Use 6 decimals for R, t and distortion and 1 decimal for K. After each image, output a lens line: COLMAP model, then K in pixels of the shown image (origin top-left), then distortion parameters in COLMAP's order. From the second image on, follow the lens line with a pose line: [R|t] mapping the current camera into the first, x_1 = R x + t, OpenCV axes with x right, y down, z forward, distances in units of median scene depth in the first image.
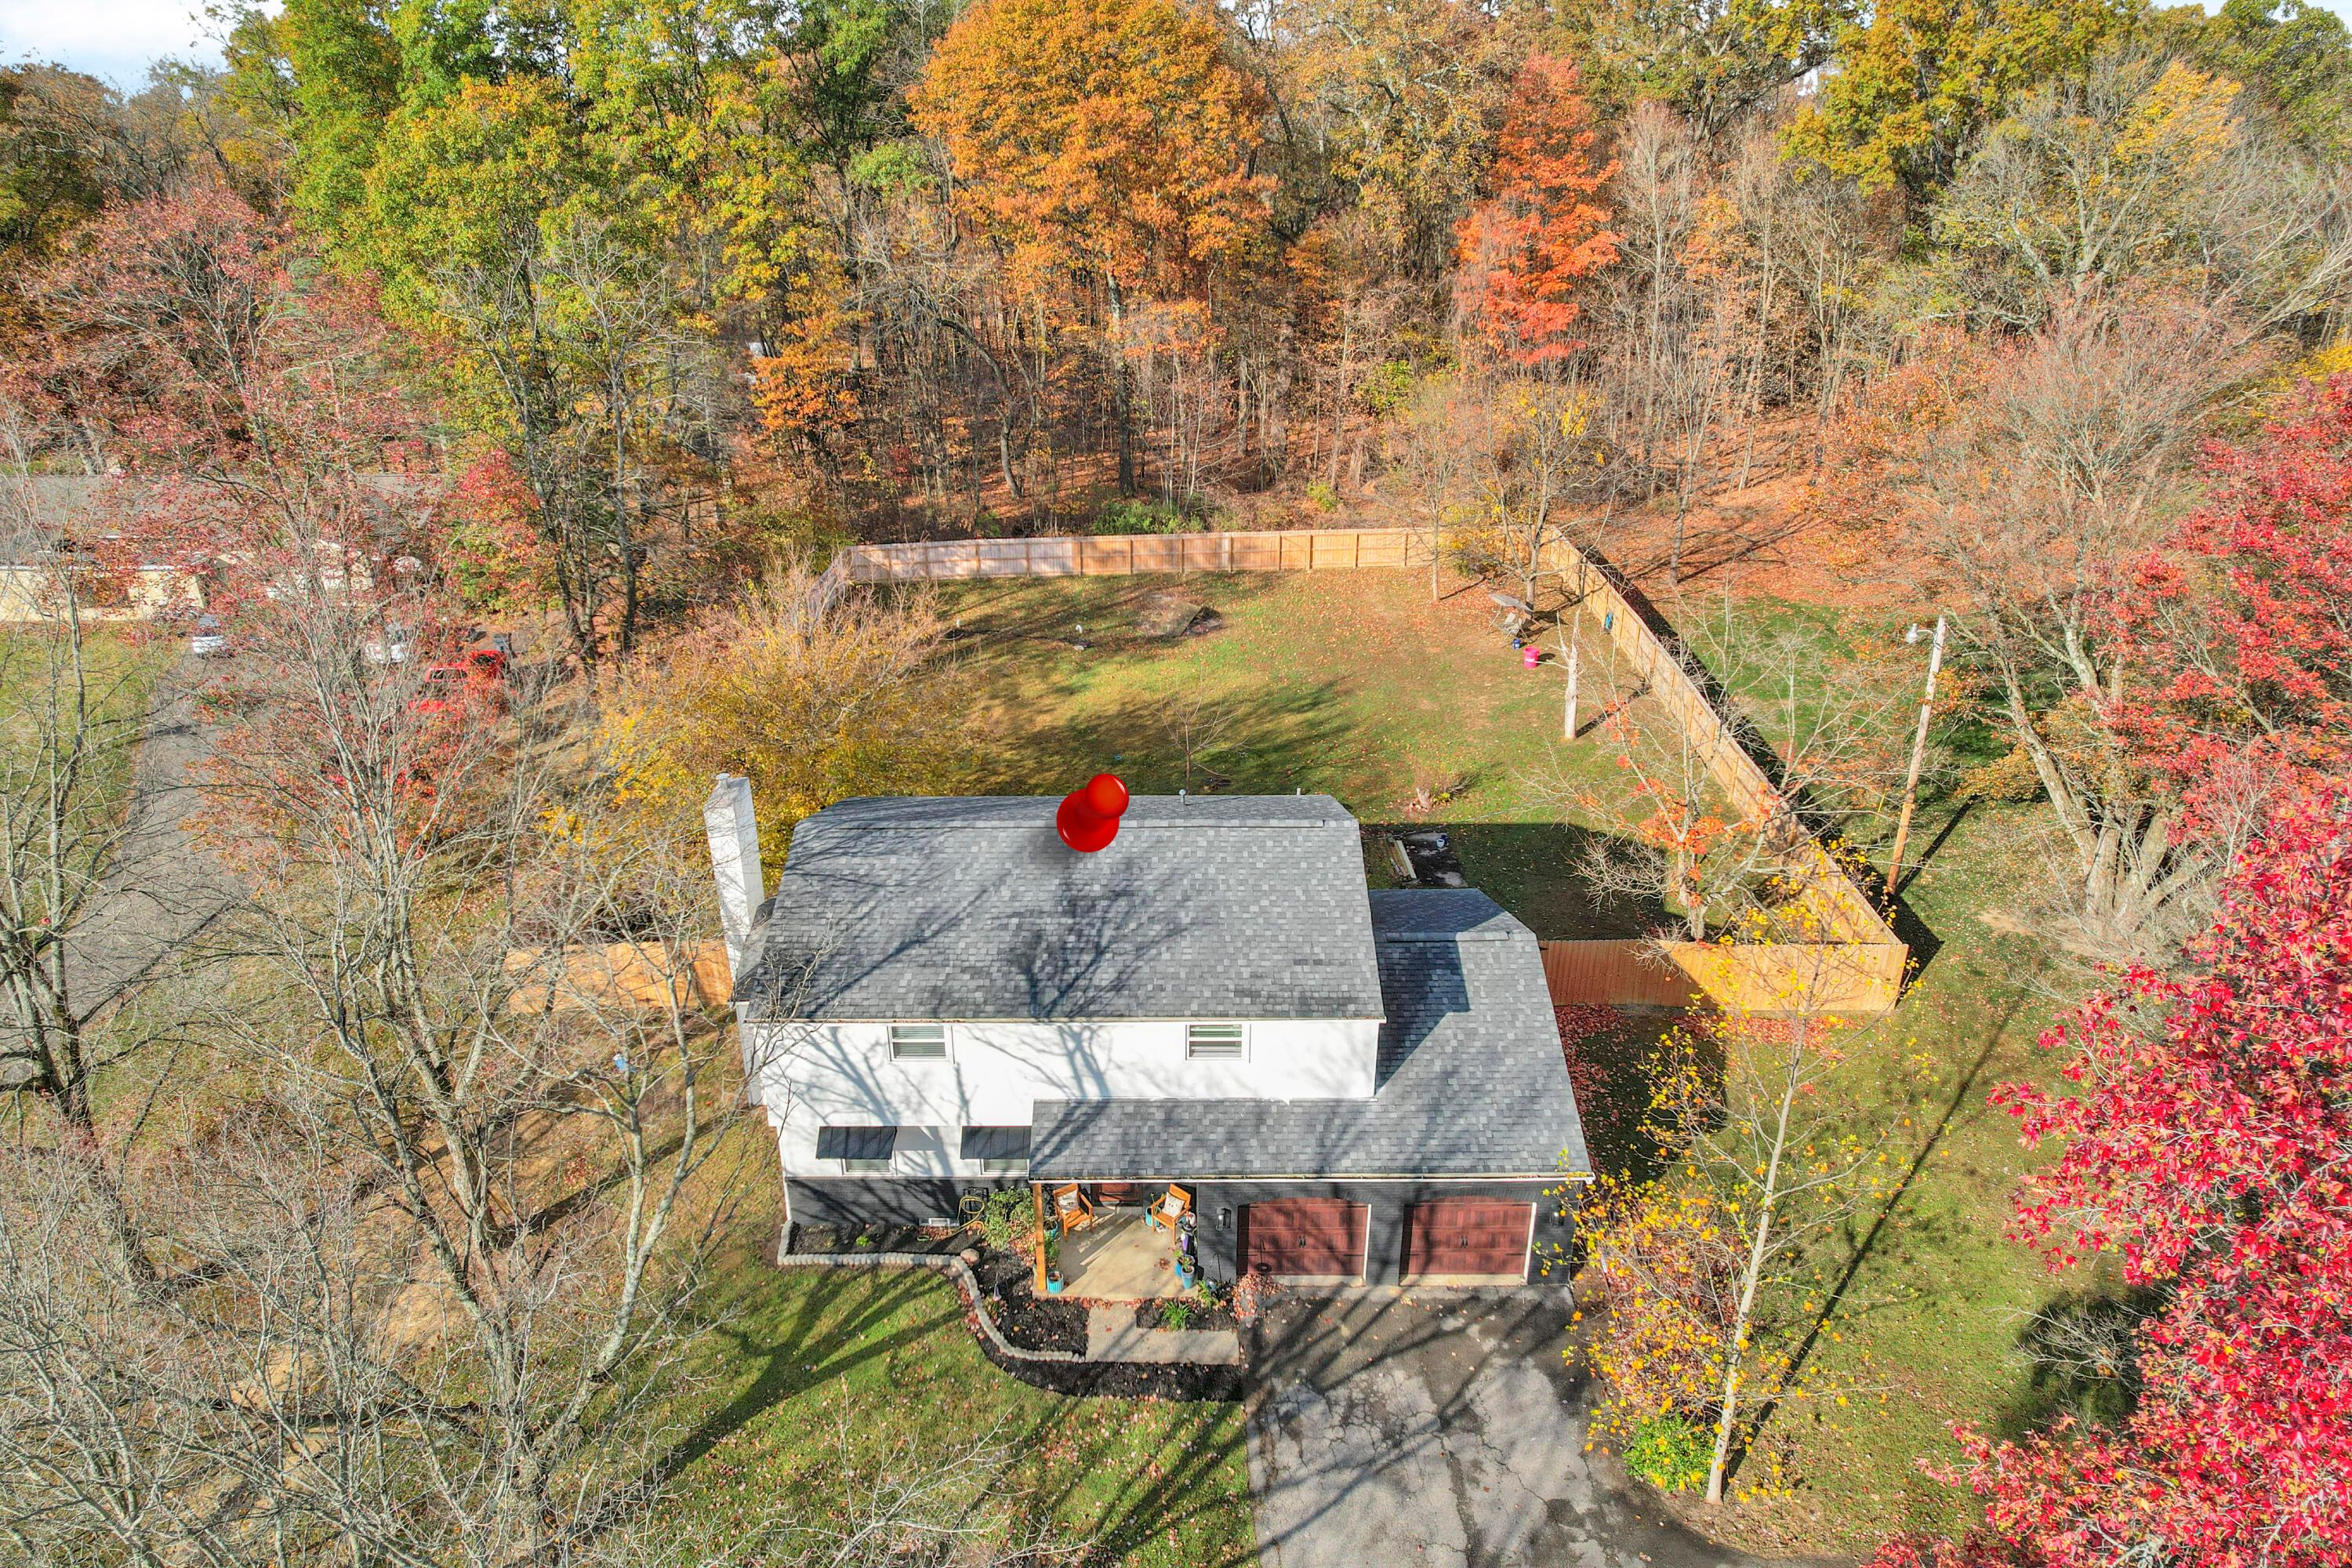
lens RADIAL K [[1514.9, 0, 1176.0], [0, 1514.9, 784.0], [0, 0, 1]] dist [-0.066211, 0.063791]
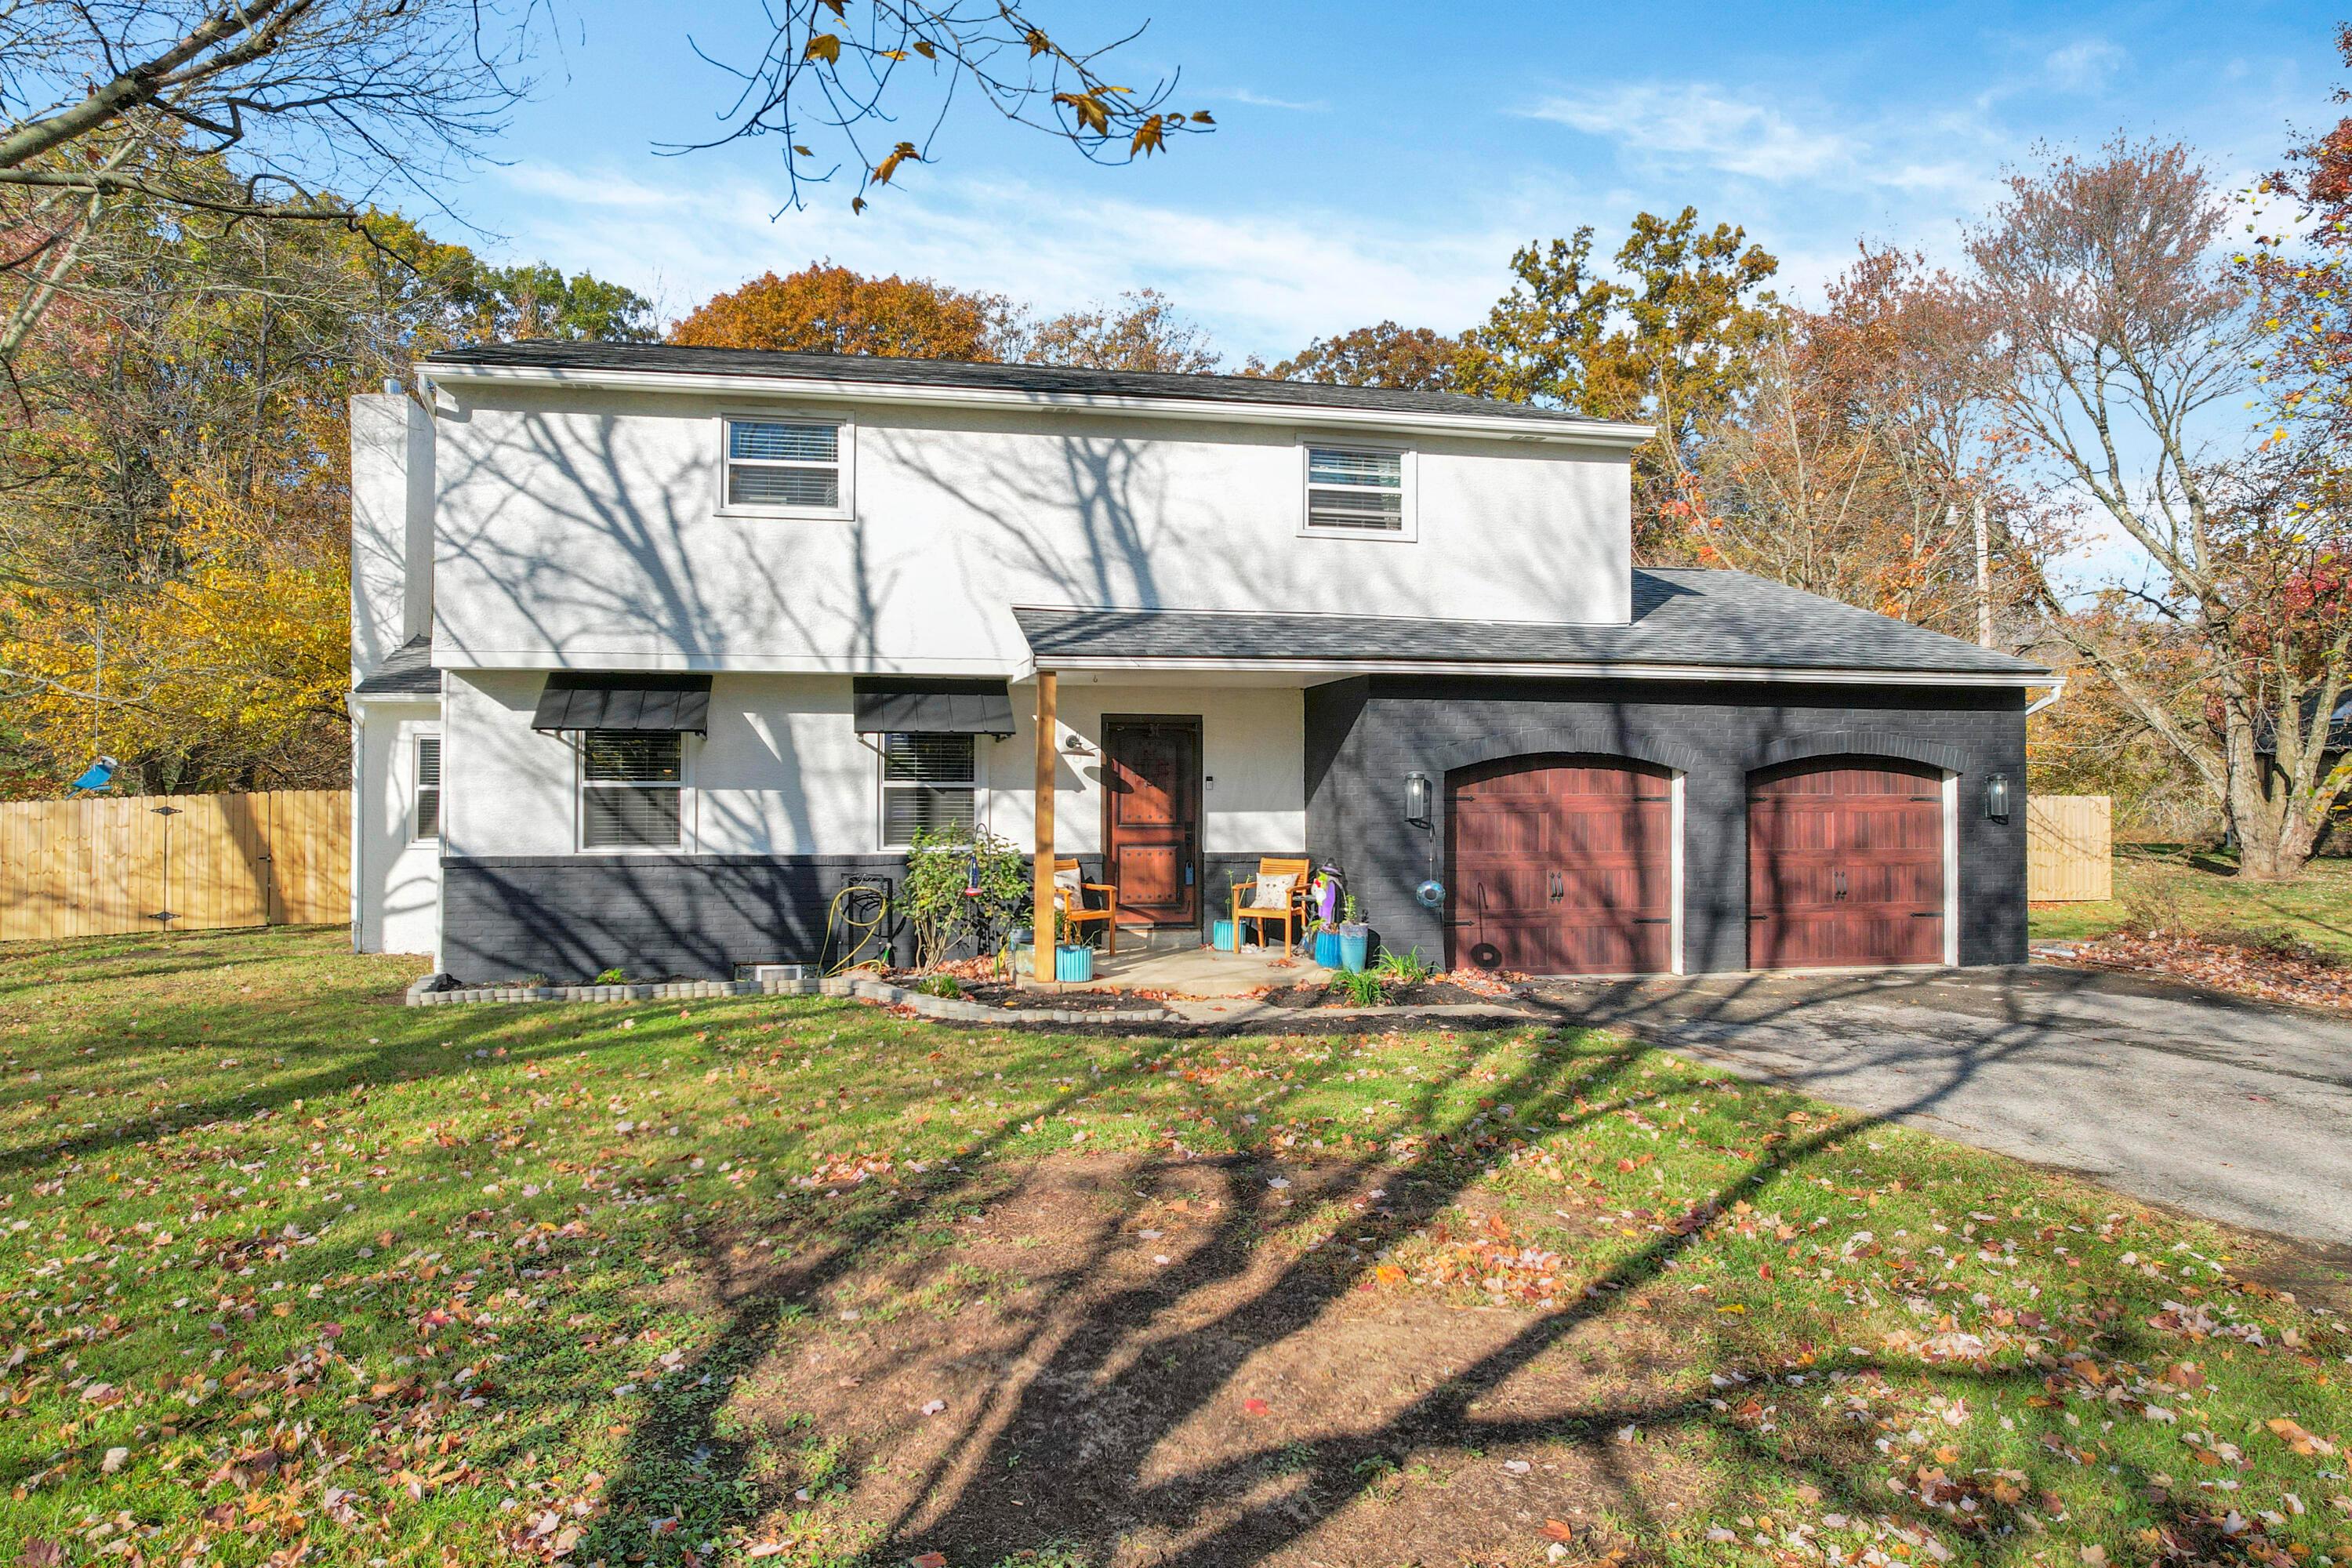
lens RADIAL K [[1514.9, 0, 1176.0], [0, 1514.9, 784.0], [0, 0, 1]] dist [-0.066211, 0.063791]
pose [[0.976383, 0.011007, 0.215769, -0.147588], [0.081489, 0.906176, -0.414975, 0.473426], [-0.200092, 0.422757, 0.883878, 0.573565]]
